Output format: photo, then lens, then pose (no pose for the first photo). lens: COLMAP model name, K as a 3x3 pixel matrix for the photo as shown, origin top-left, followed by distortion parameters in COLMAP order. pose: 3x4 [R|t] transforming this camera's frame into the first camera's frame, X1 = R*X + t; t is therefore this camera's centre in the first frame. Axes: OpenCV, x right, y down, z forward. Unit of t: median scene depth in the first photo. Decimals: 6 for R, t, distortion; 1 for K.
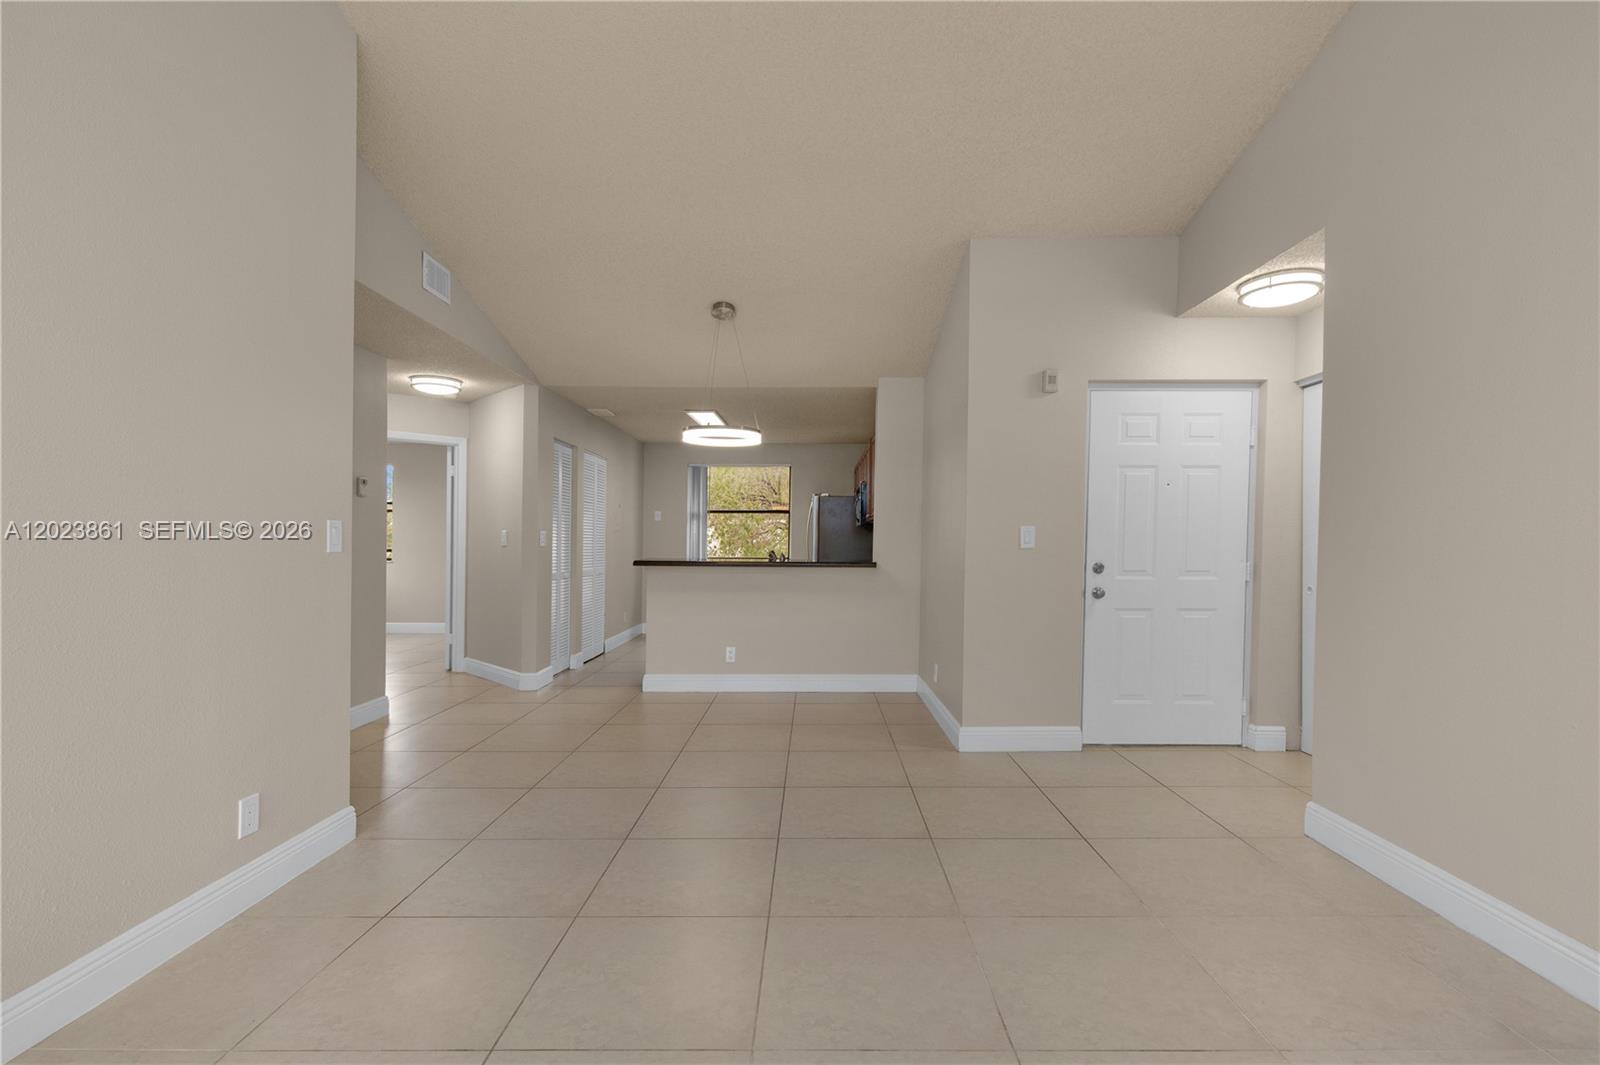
lens RADIAL K [[730.1, 0, 812.8], [0, 730.1, 535.8], [0, 0, 1]] dist [0.002962, 0.000398]
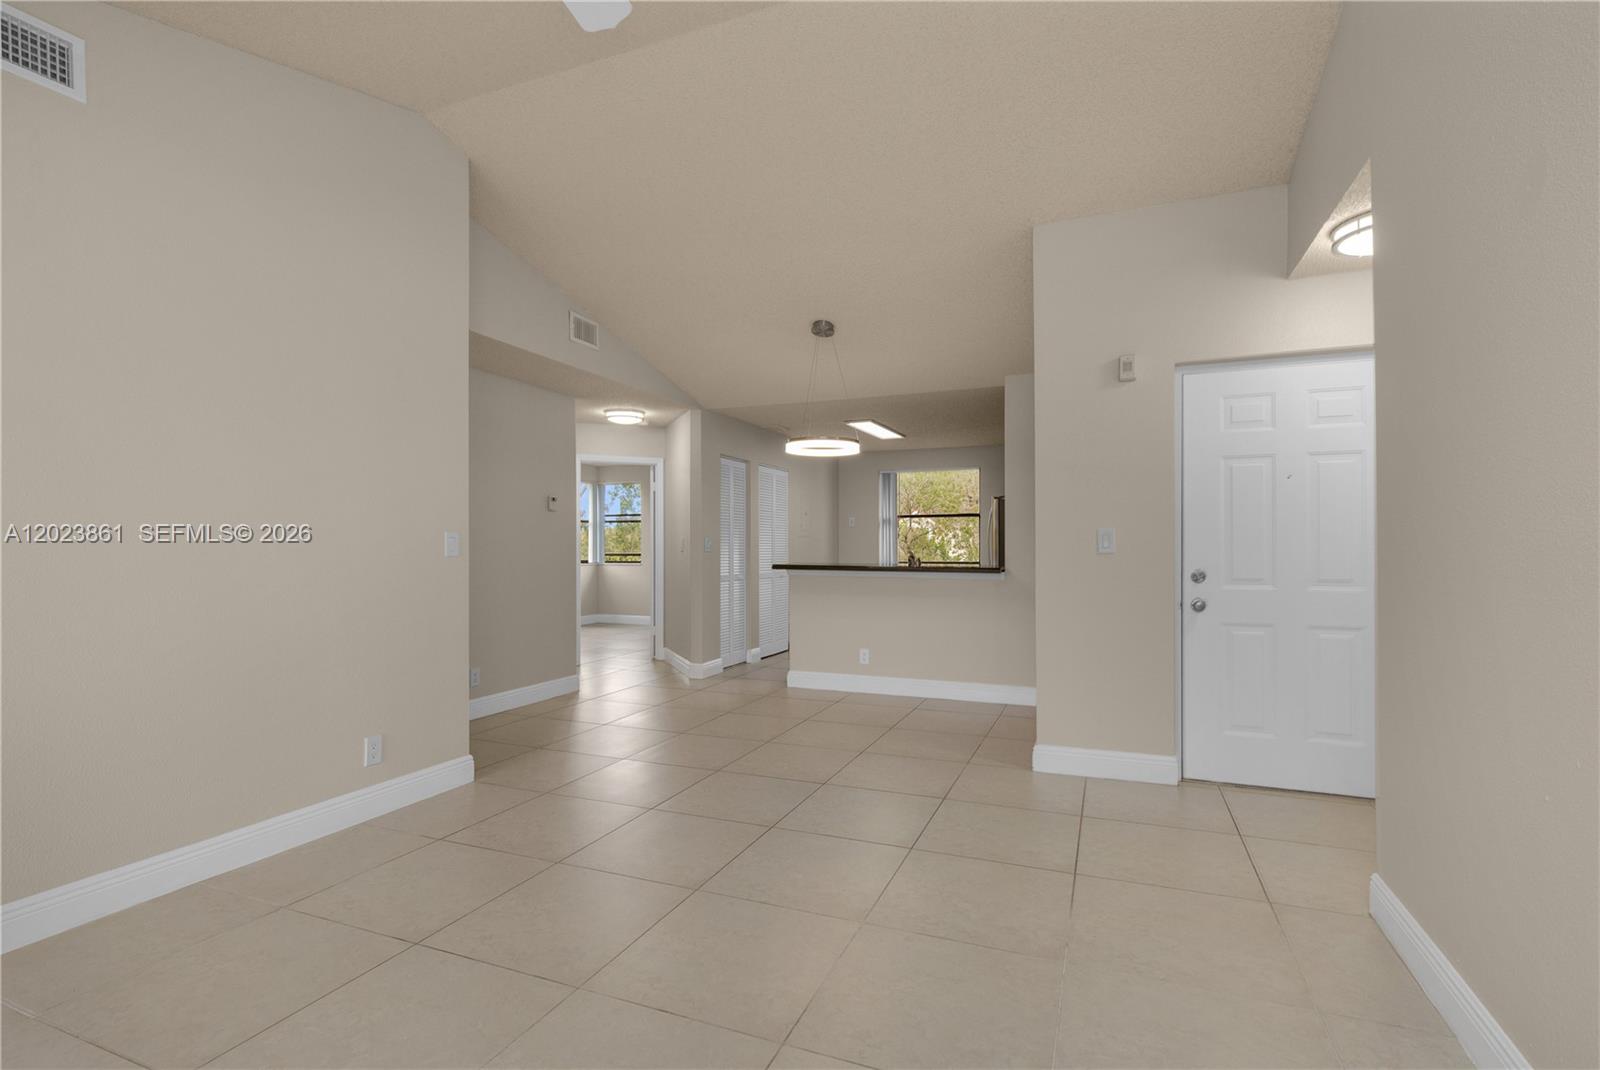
lens RADIAL K [[730.1, 0, 812.8], [0, 730.1, 538.3], [0, 0, 1]] dist [0.002962, 0.000398]
pose [[0.926012, -0.008682, -0.377394, 0.211490], [0.008288, 0.999962, -0.002666, -0.001857], [0.377403, -0.000659, 0.926049, 0.016906]]
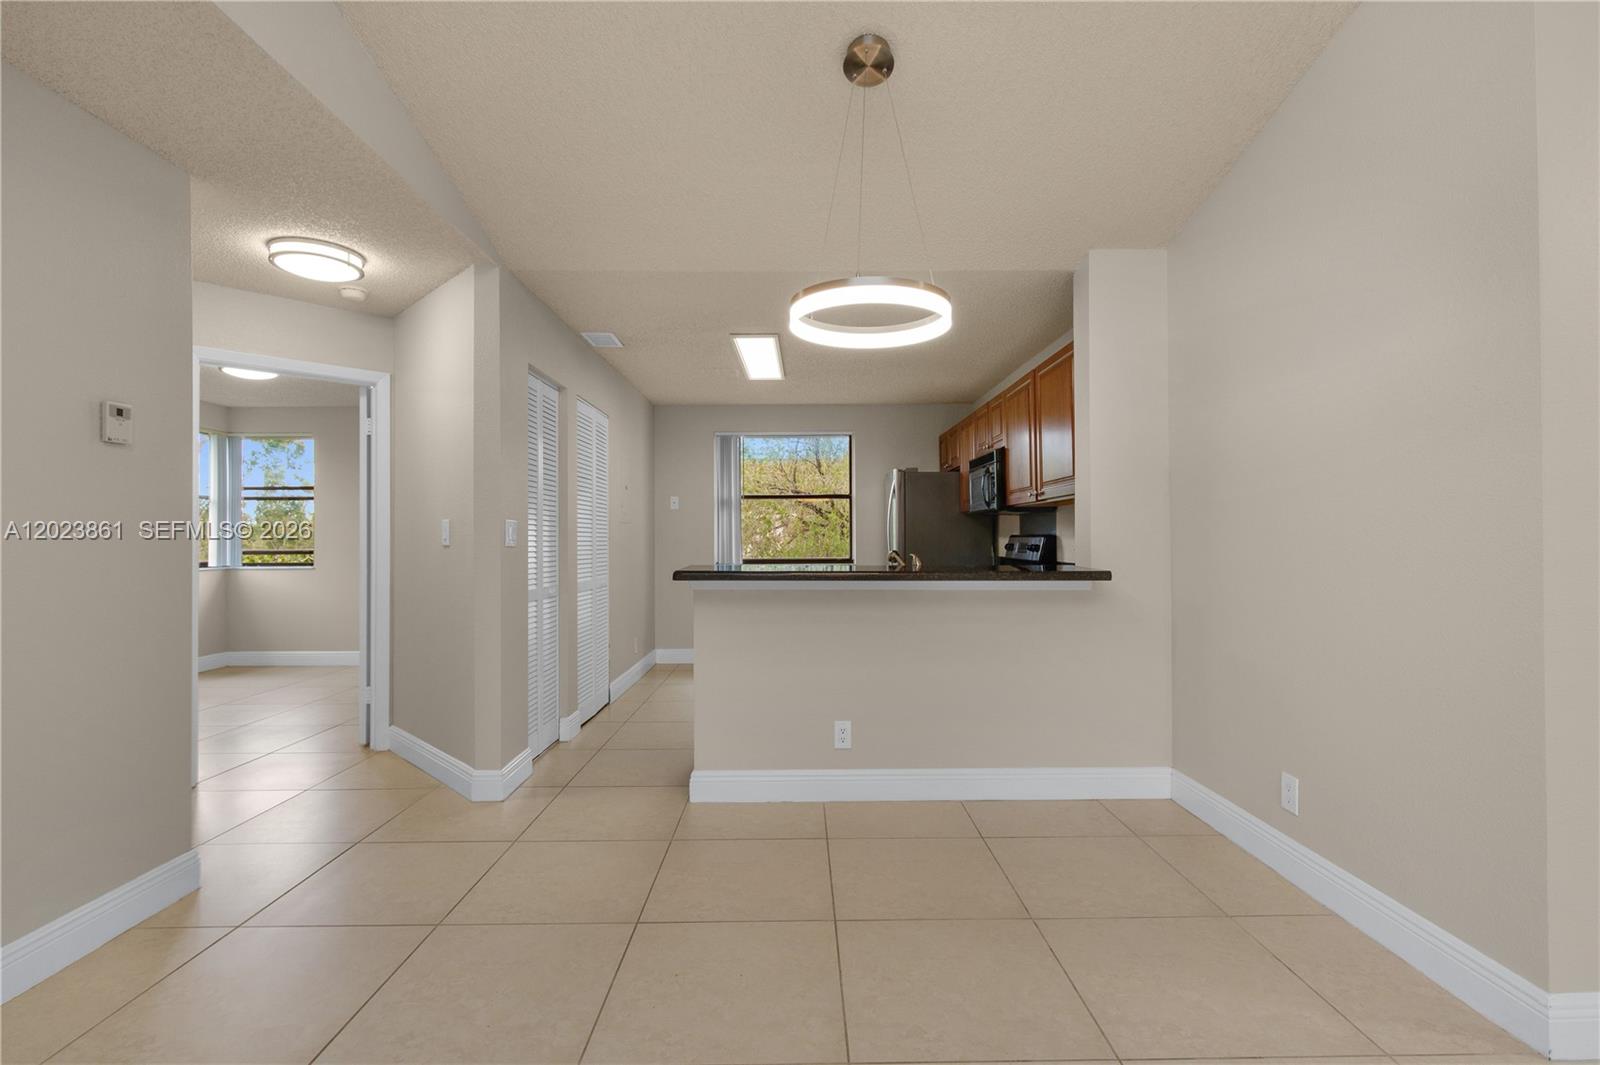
lens RADIAL K [[728.5, 0, 800.0], [0, 728.5, 532.5], [0, 0, 1]] dist [0.002146, 0.000179]
pose [[0.999944, -0.008616, 0.006147, -0.148524], [0.008604, 0.999961, 0.001901, 0.003911], [-0.006164, -0.001848, 0.999979, 0.433430]]
